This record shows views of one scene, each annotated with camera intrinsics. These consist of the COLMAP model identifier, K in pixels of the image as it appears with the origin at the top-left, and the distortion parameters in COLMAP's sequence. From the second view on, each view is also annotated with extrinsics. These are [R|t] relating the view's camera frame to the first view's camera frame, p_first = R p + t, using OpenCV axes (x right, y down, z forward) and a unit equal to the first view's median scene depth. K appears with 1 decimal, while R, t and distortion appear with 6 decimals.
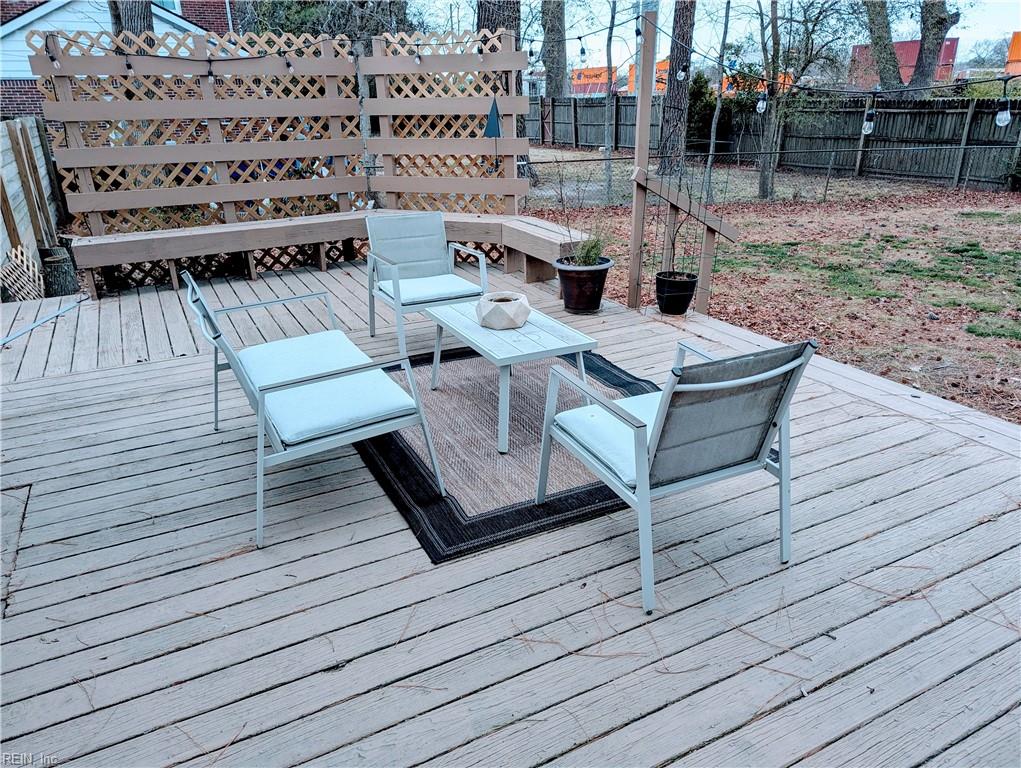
lens RADIAL K [[713.6, 0, 510.5], [0, 713.6, 384.0], [0, 0, 1]] dist [0.072748, -0.052439]
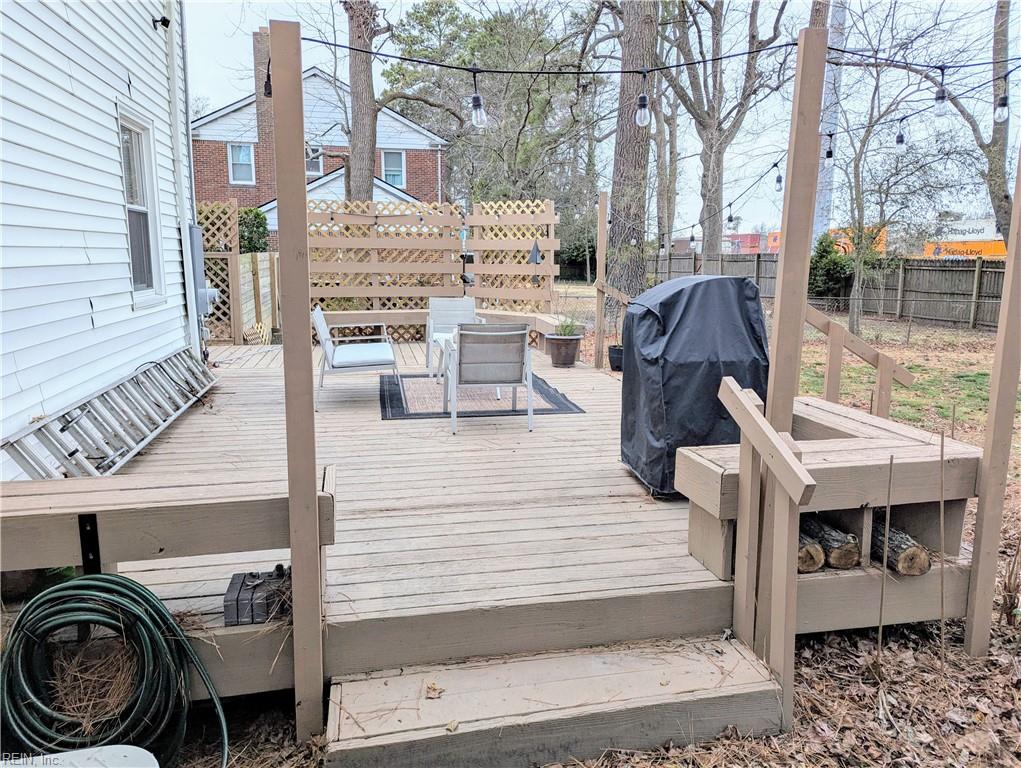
lens RADIAL K [[721.3, 0, 514.8], [0, 721.3, 376.1], [0, 0, 1]] dist [0.066613, -0.049163]
pose [[0.963617, 0.070255, -0.257890, 0.339529], [-0.123073, 0.973097, -0.194772, 0.197631], [0.237268, 0.219425, 0.946339, -0.422529]]
